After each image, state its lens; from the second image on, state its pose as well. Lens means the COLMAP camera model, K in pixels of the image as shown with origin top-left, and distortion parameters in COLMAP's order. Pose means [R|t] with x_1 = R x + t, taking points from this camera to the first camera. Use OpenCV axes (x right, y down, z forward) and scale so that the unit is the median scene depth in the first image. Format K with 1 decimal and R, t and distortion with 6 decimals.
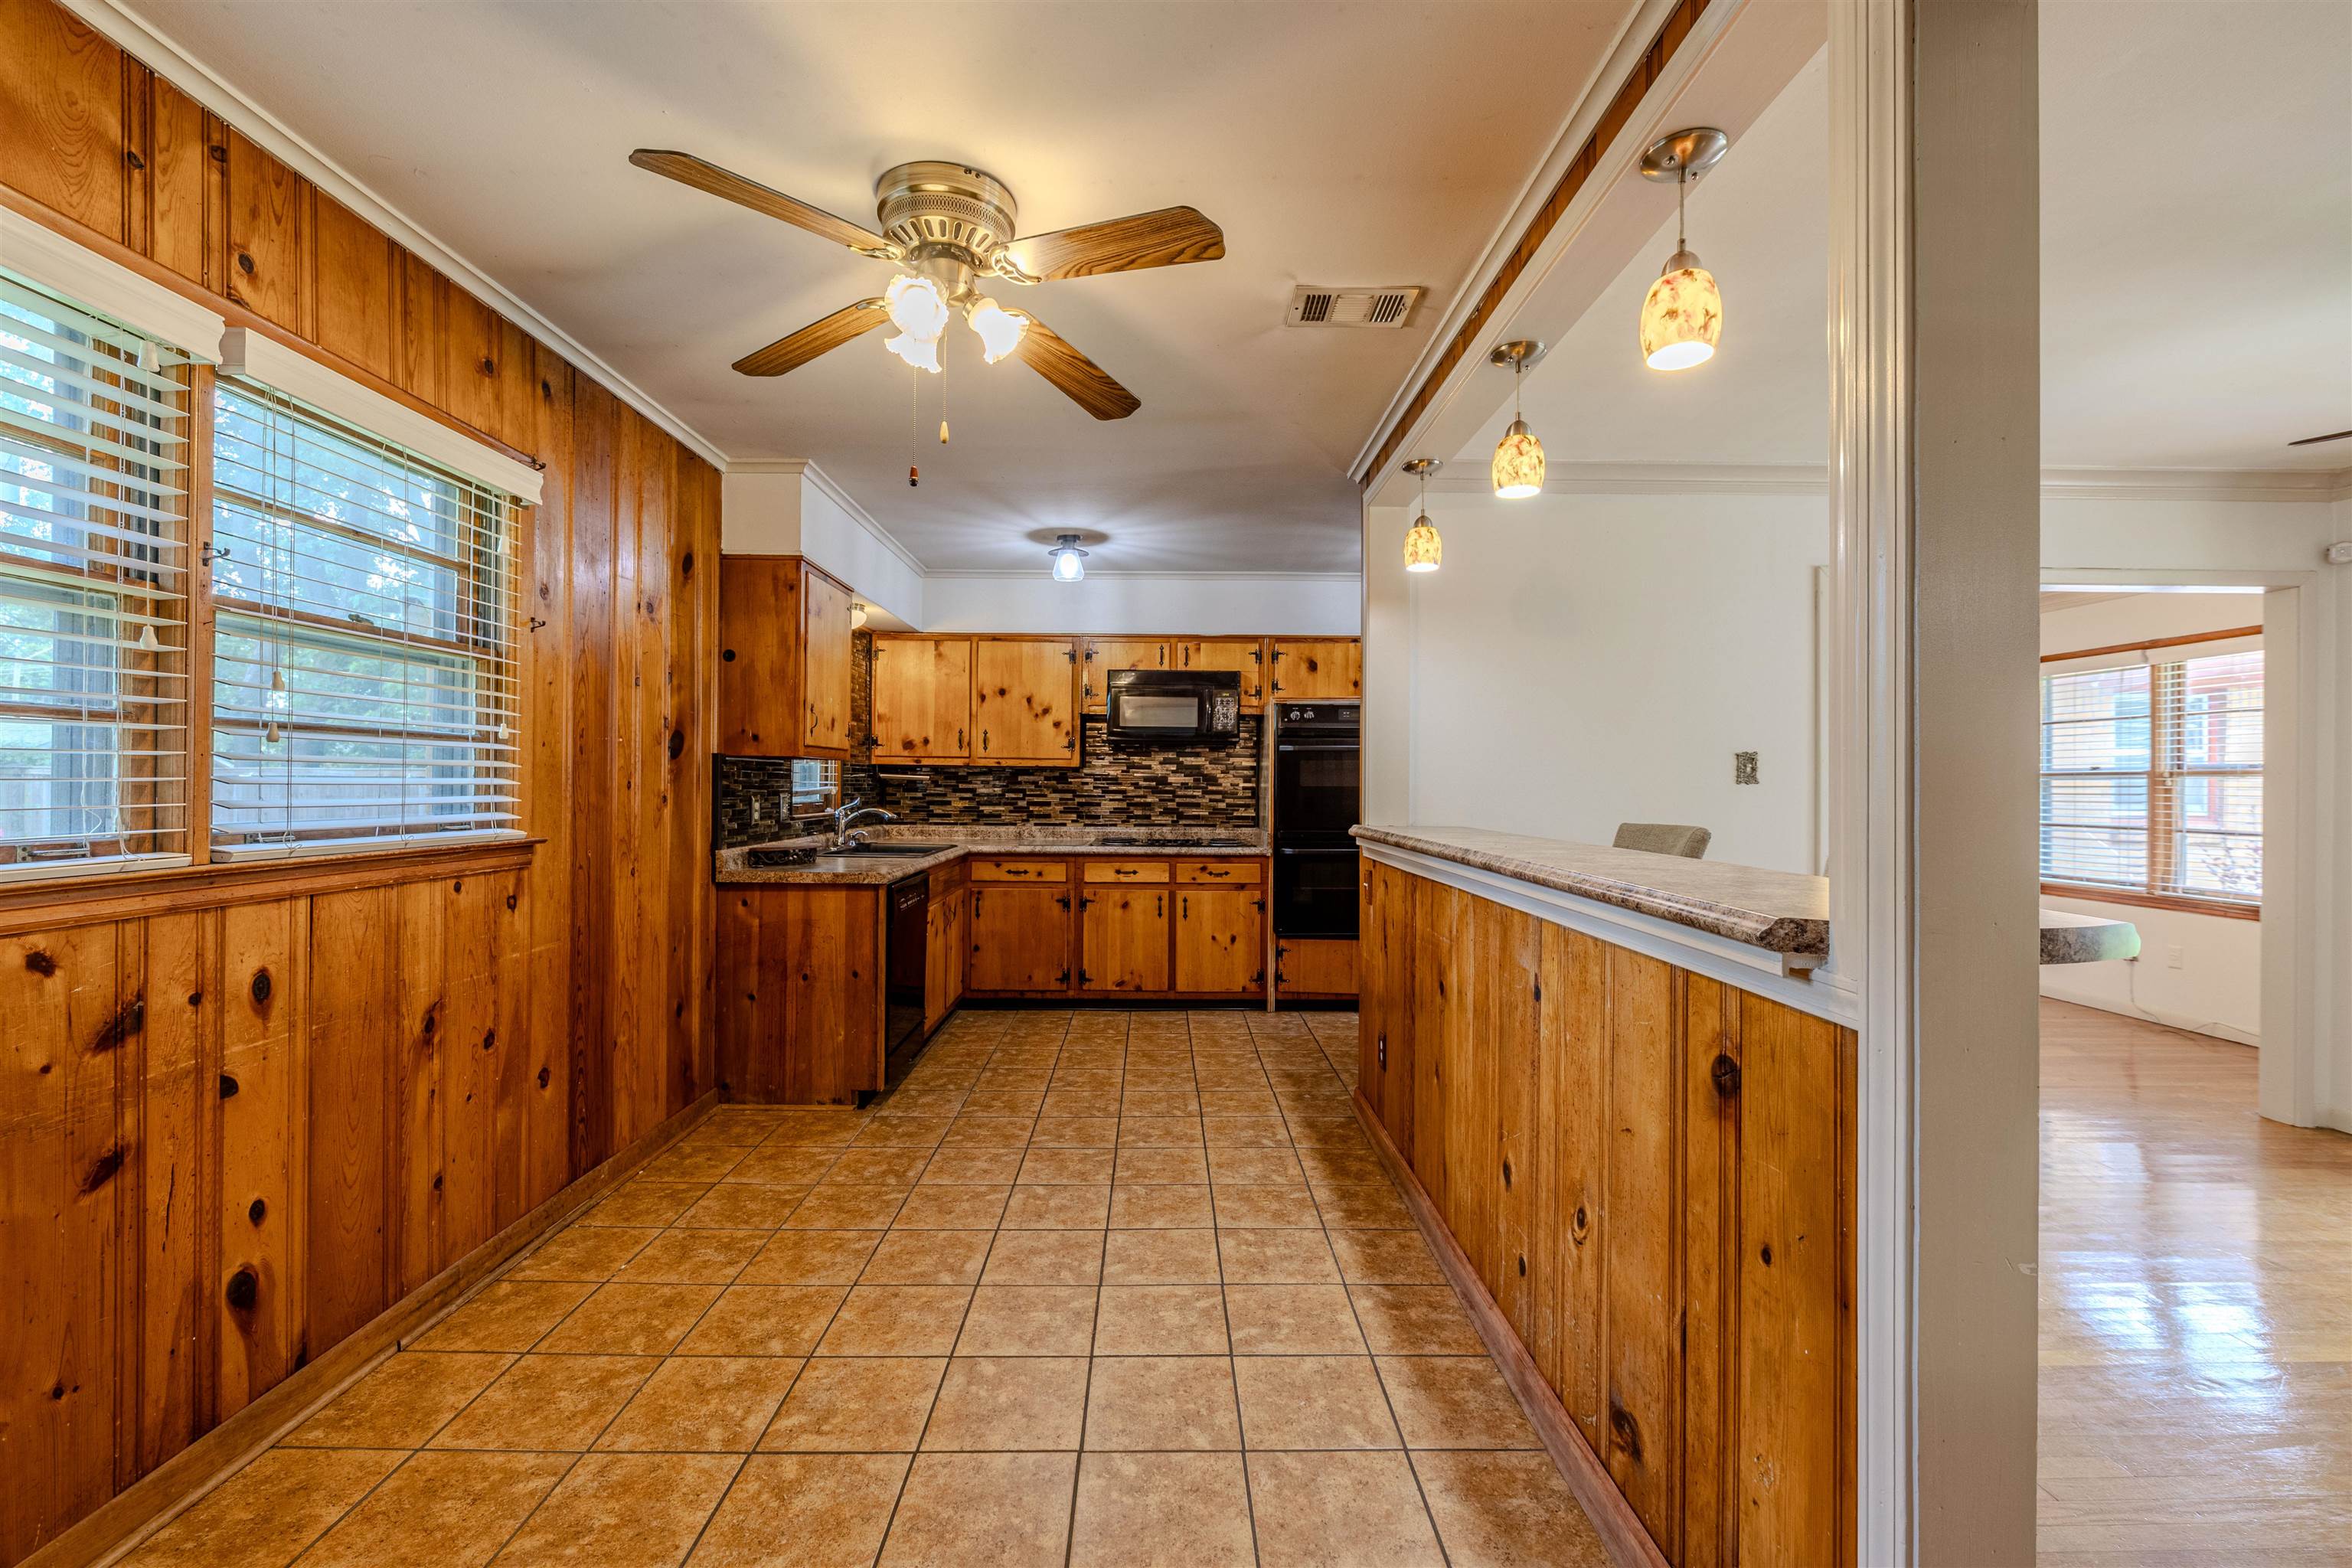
lens RADIAL K [[987.4, 0, 1169.7], [0, 987.4, 788.4], [0, 0, 1]] dist [-0.003554, 0.000661]
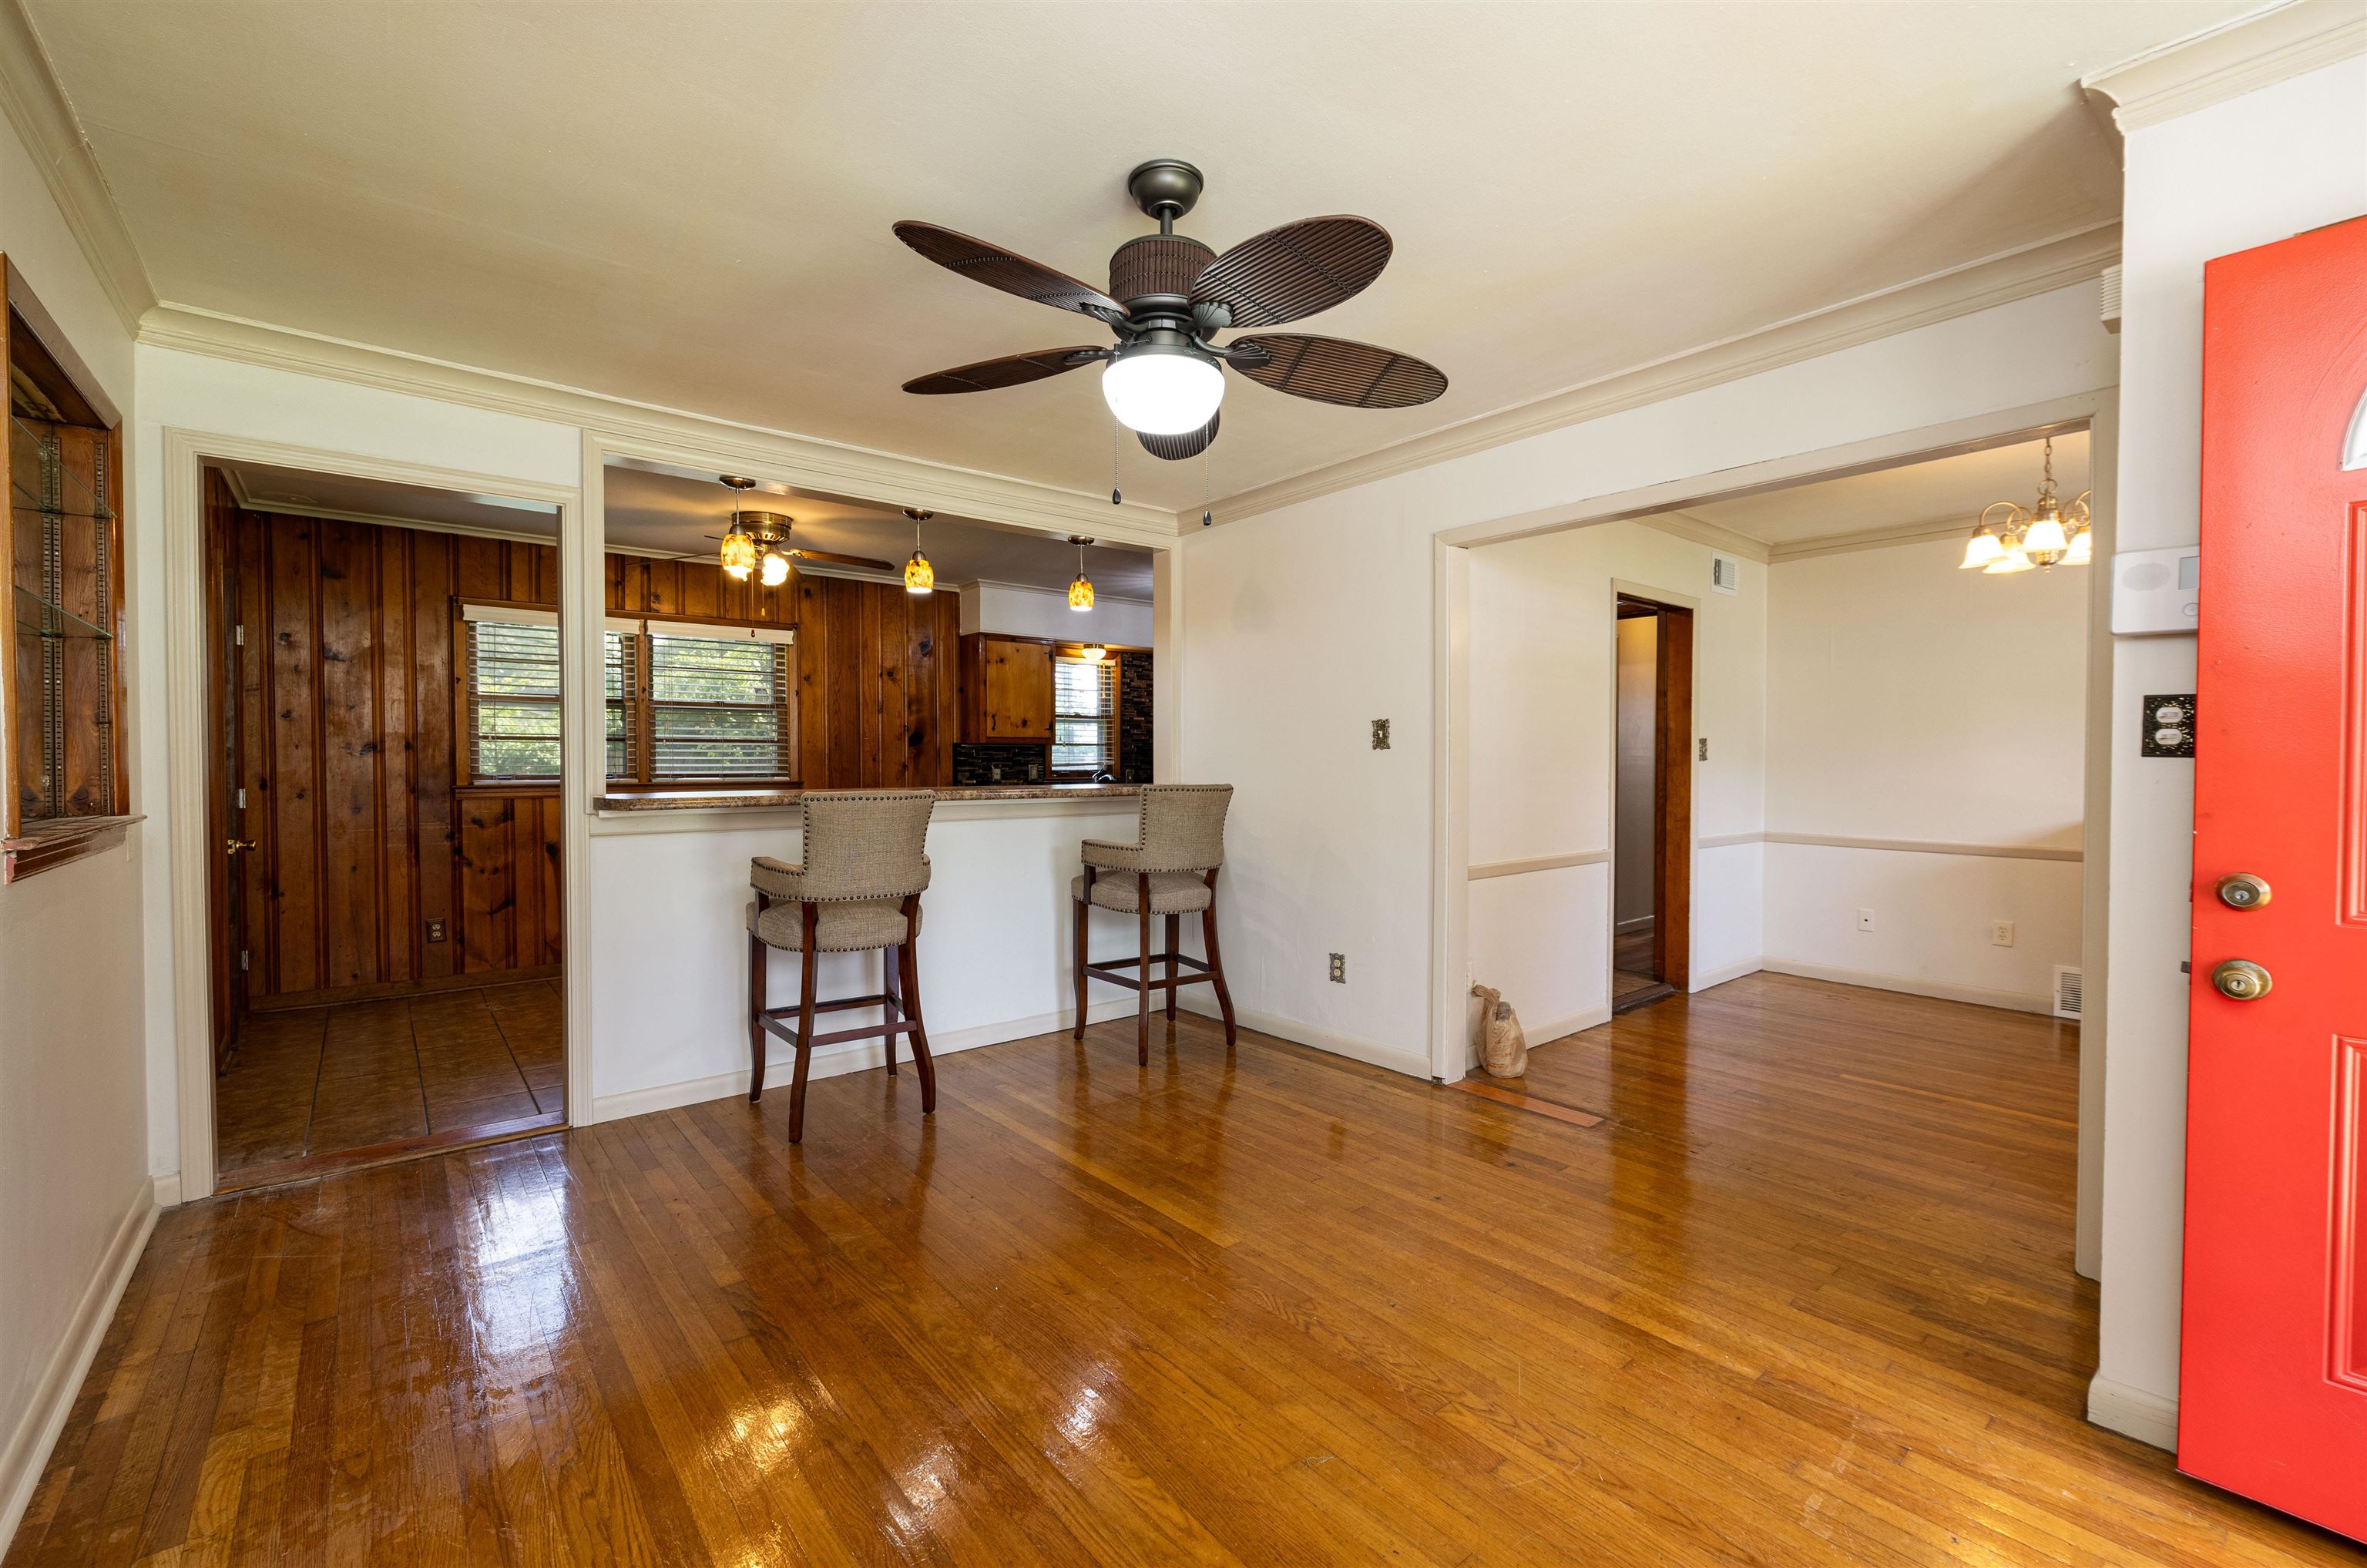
lens RADIAL K [[993.7, 0, 1187.8], [0, 993.7, 775.7], [0, 0, 1]] dist [-0.003554, 0.000661]
pose [[0.626777, 0.002615, -0.779194, 0.853518], [0.003775, 0.999972, 0.006393, 0.011120], [0.779190, -0.006948, 0.626750, 0.106060]]
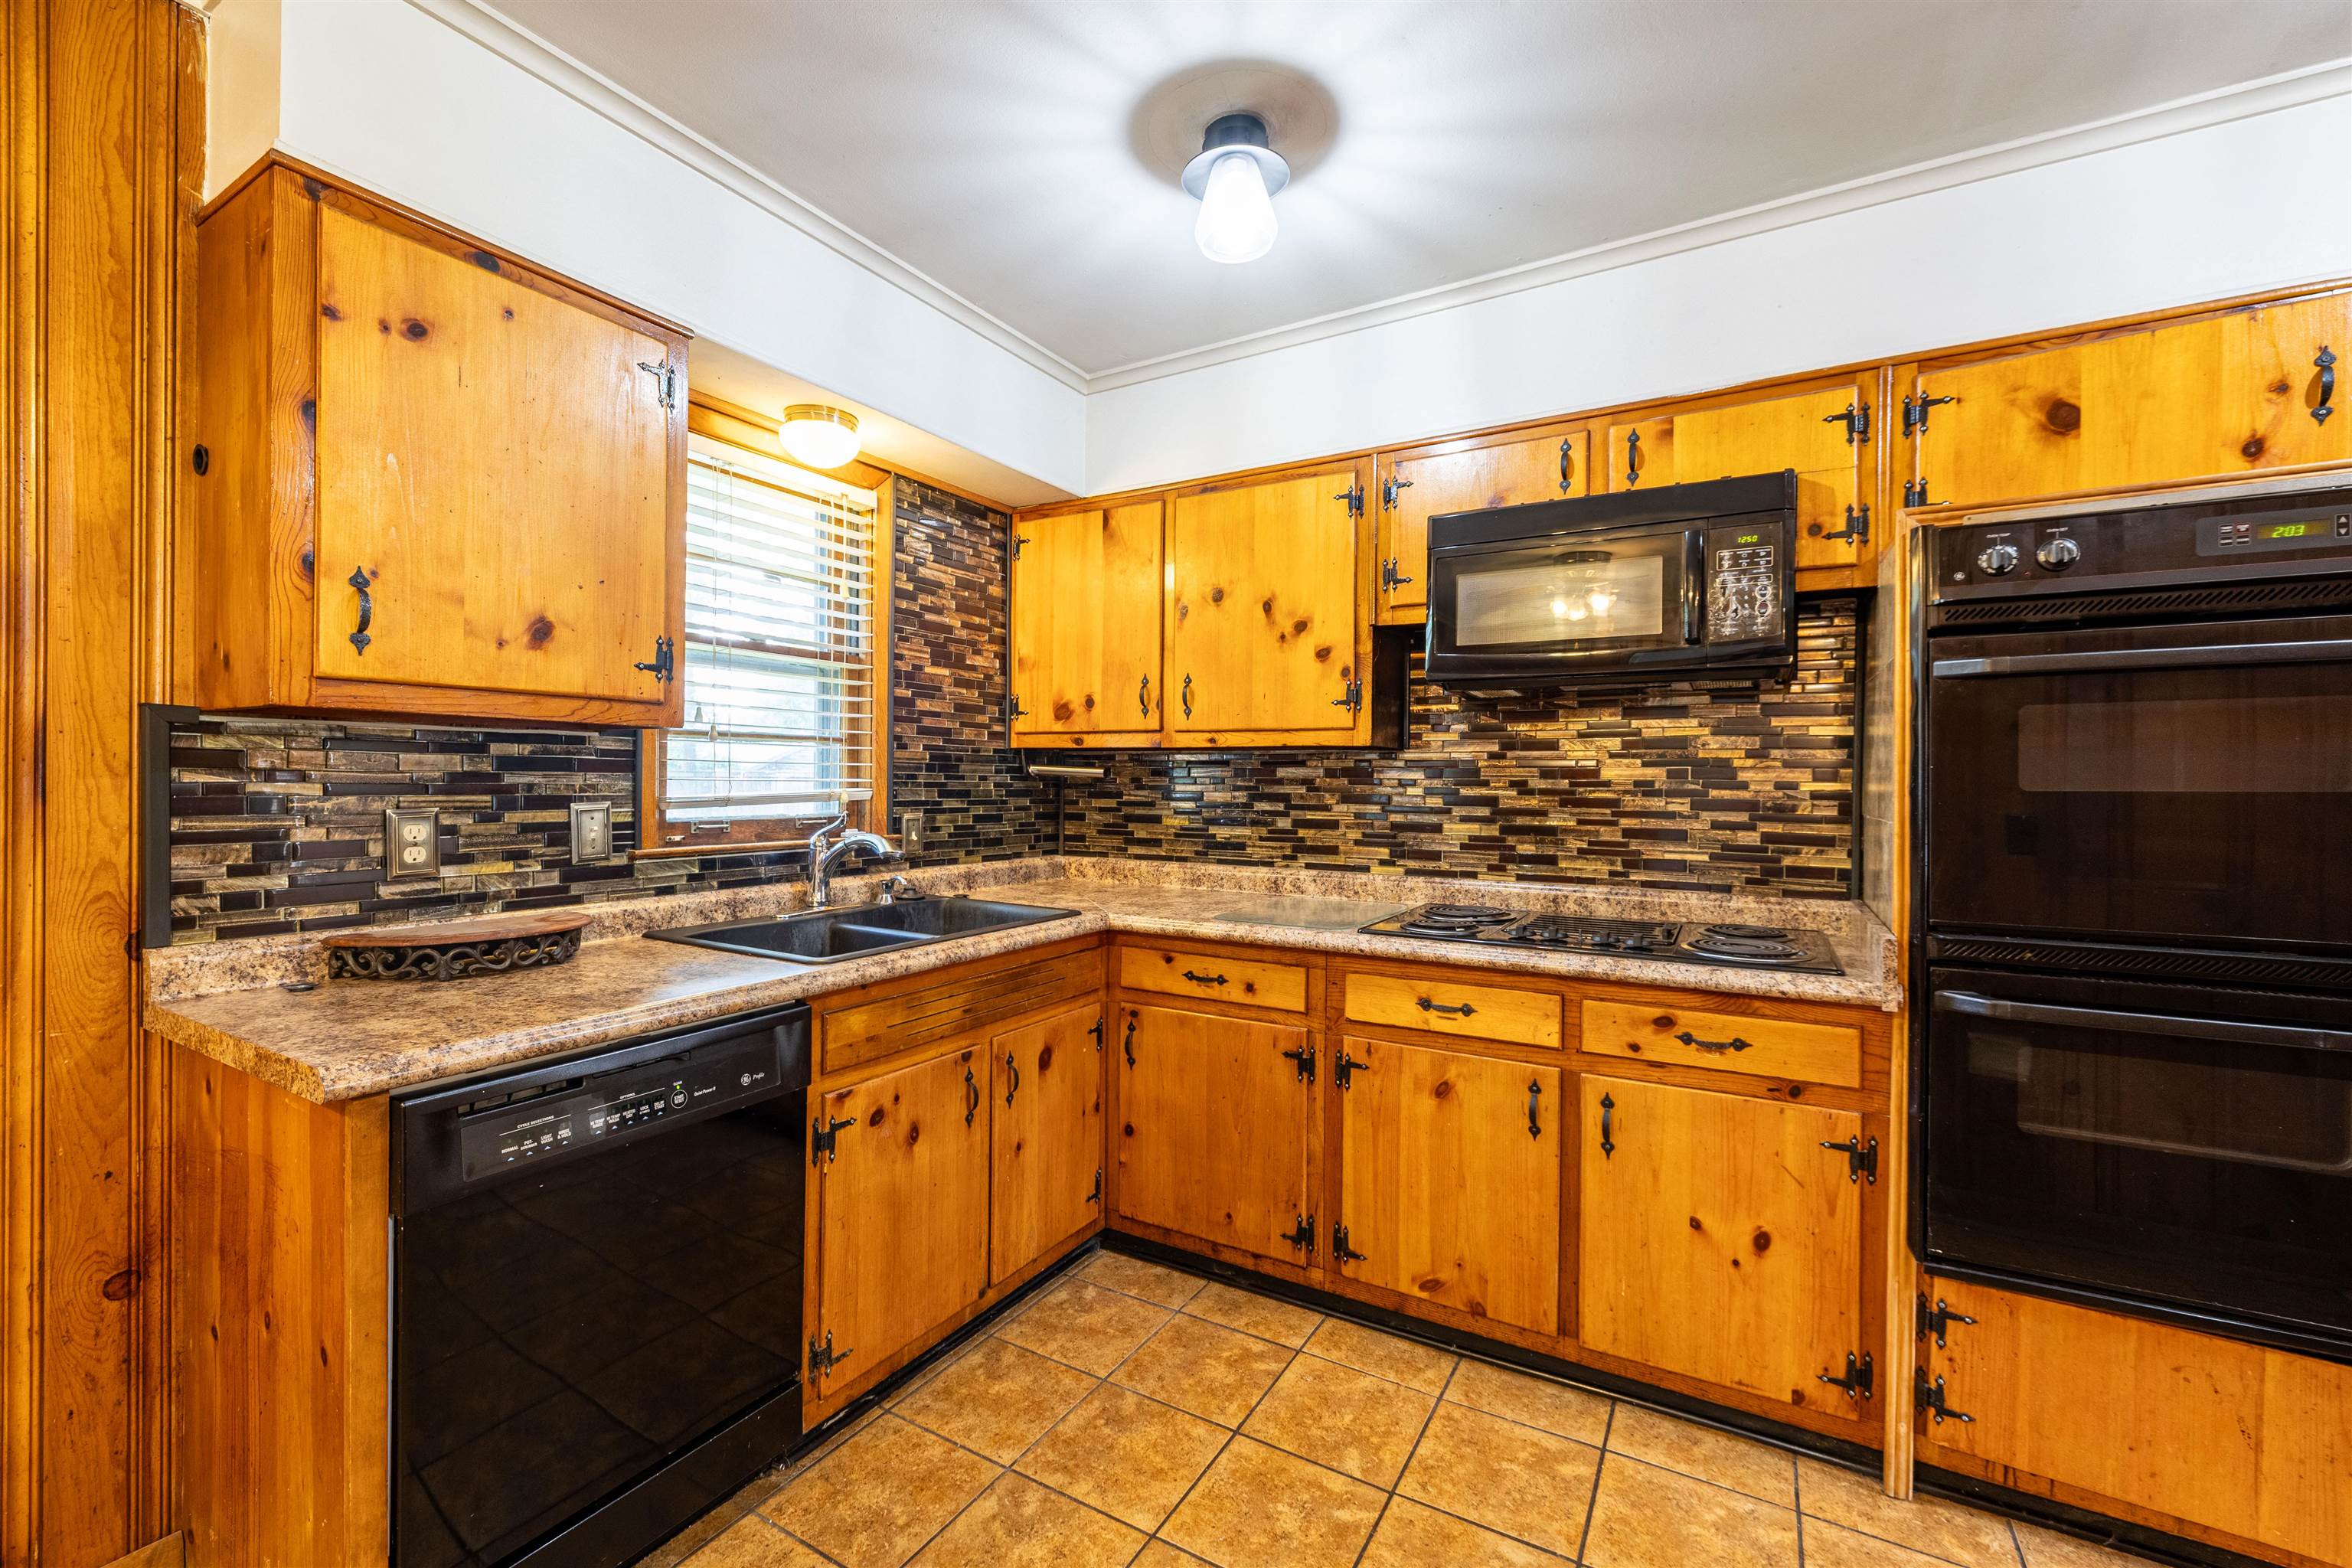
lens RADIAL K [[987.4, 0, 1165.4], [0, 987.4, 782.8], [0, 0, 1]] dist [-0.003554, 0.000661]
pose [[0.851820, -0.000034, -0.523835, 0.064142], [-0.003089, 0.999982, -0.005089, -0.002315], [0.523826, 0.005953, 0.851804, 0.576165]]
